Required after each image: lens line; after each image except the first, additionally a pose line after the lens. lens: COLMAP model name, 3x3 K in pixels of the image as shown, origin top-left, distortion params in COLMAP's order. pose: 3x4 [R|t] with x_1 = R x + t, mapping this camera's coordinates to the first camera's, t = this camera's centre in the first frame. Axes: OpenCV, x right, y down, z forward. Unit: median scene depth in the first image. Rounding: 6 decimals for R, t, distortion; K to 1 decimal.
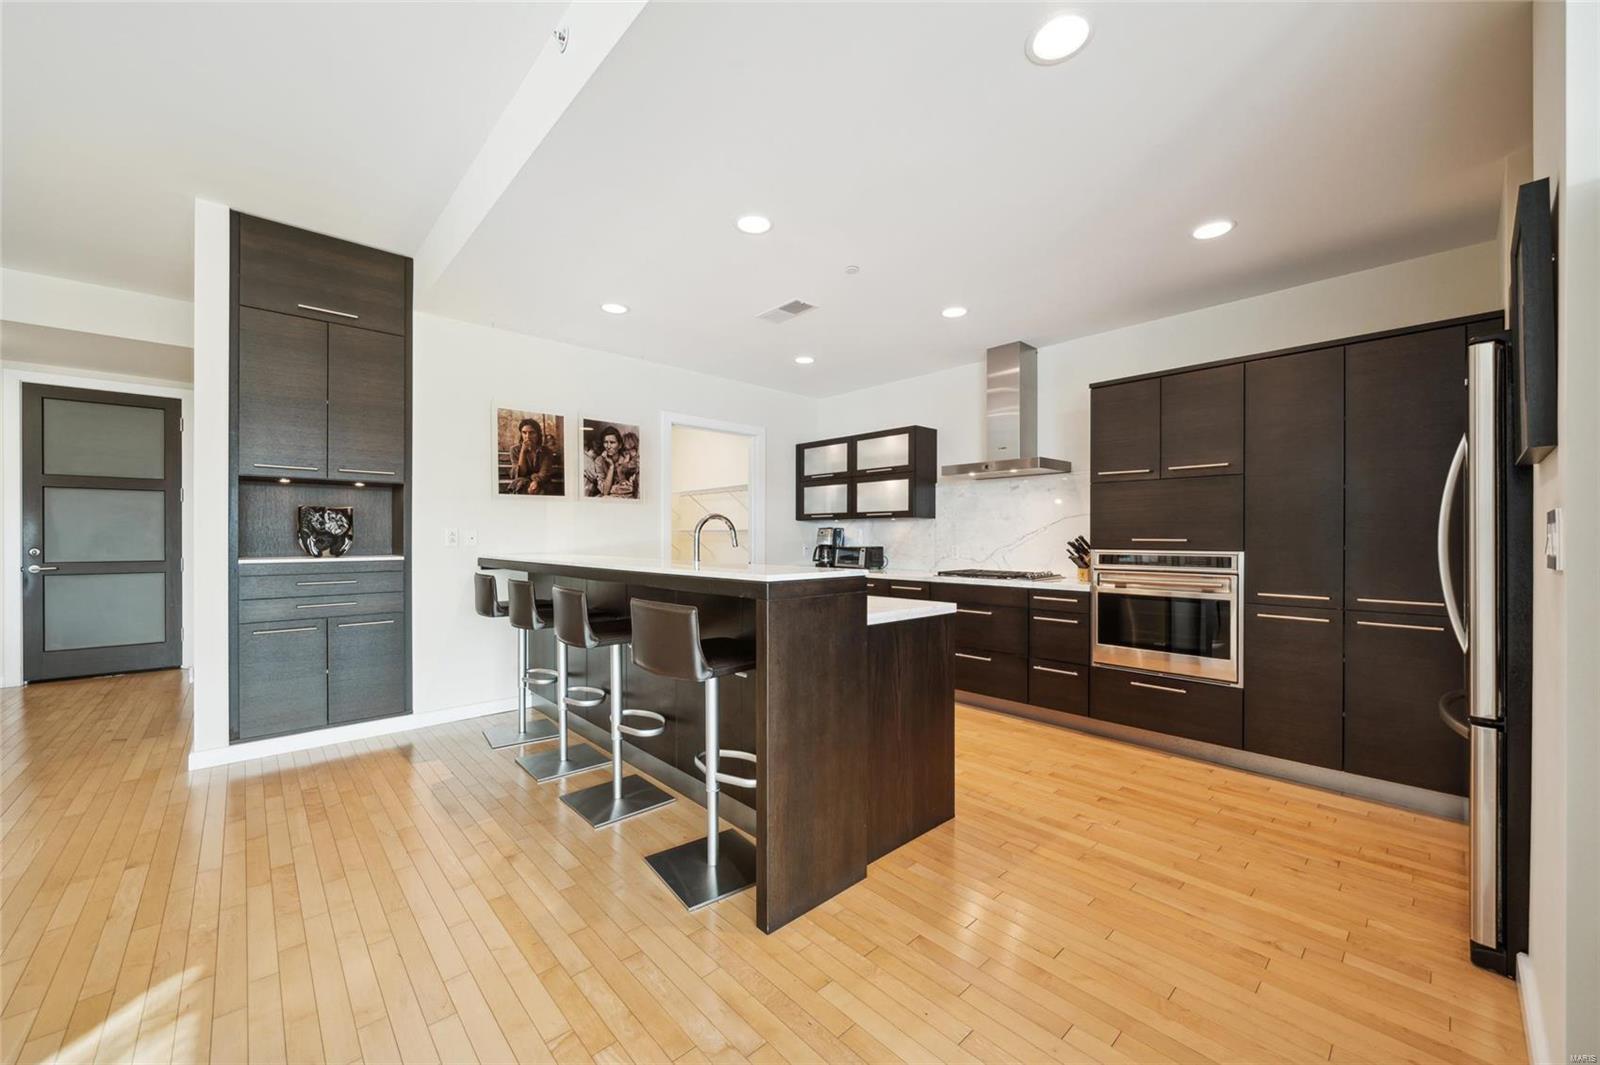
lens RADIAL K [[604.2, 0, 801.3], [0, 604.2, 538.5], [0, 0, 1]] dist [-0.000676, -0.000045]
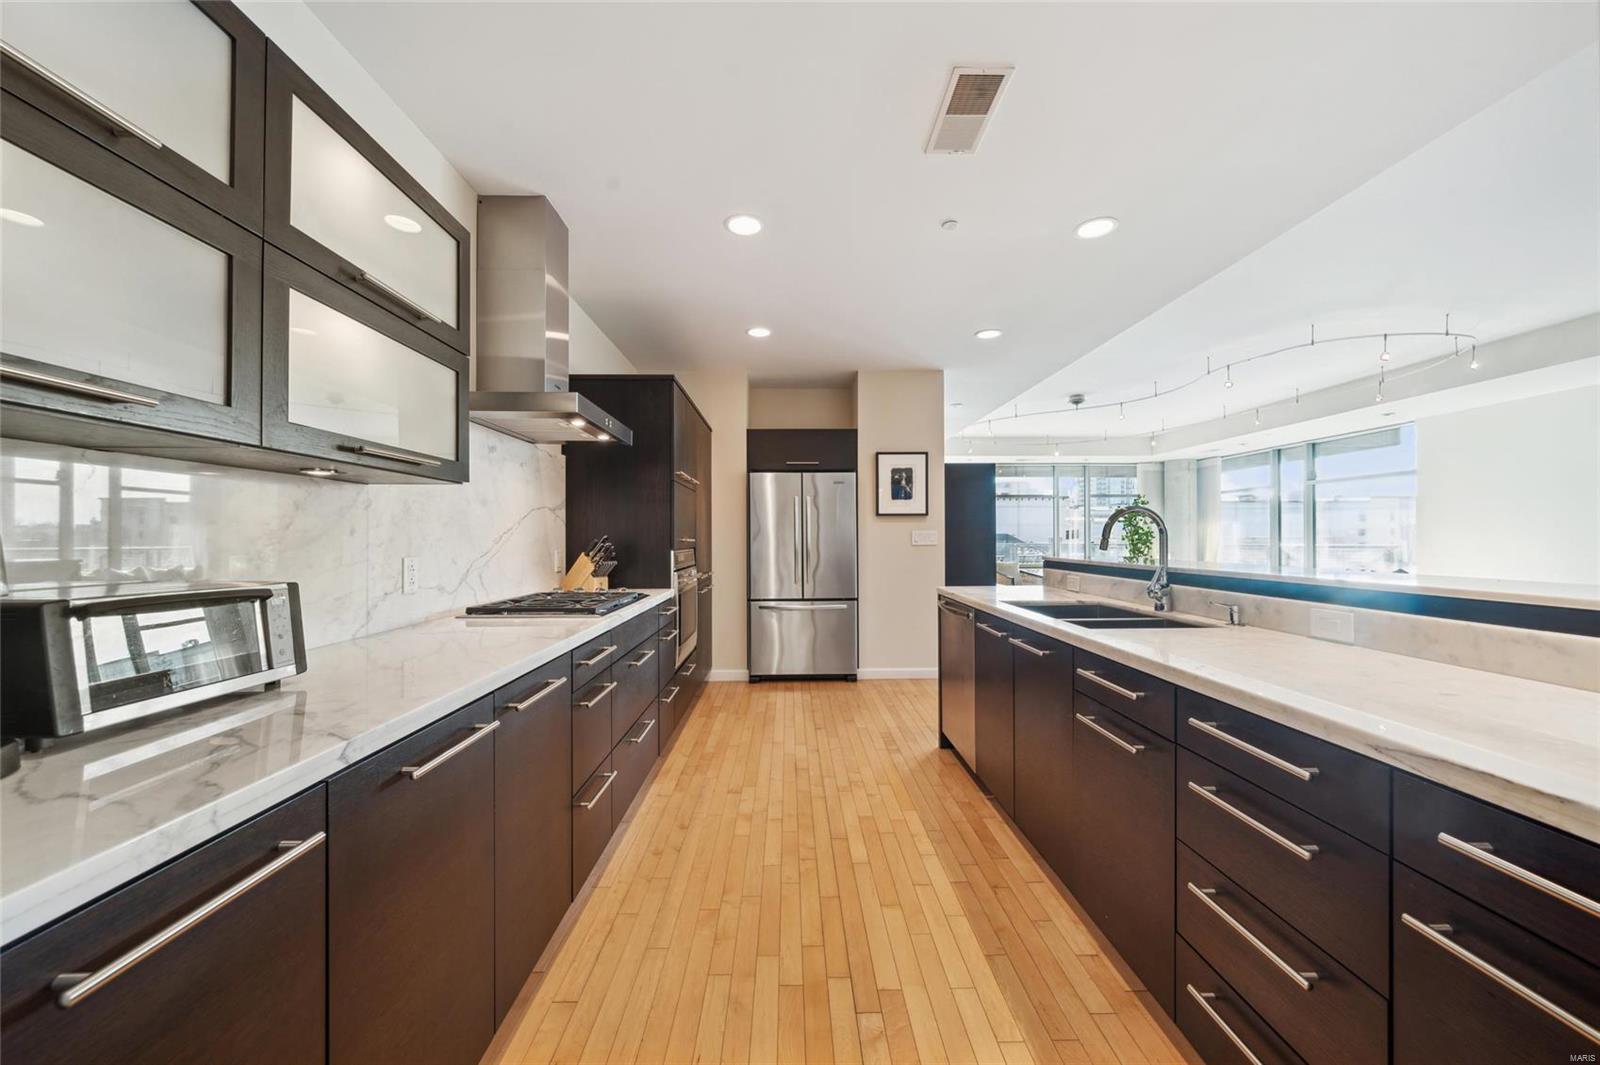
lens RADIAL K [[574.0, 0, 800.0], [0, 574.0, 532.5], [0, 0, 1]] dist [0.000442, 0.000006]
pose [[-0.746020, 0.005446, 0.665901, -0.231584], [0.002035, 0.999981, -0.005898, -0.003964], [-0.665921, -0.003045, -0.746016, 1.356861]]
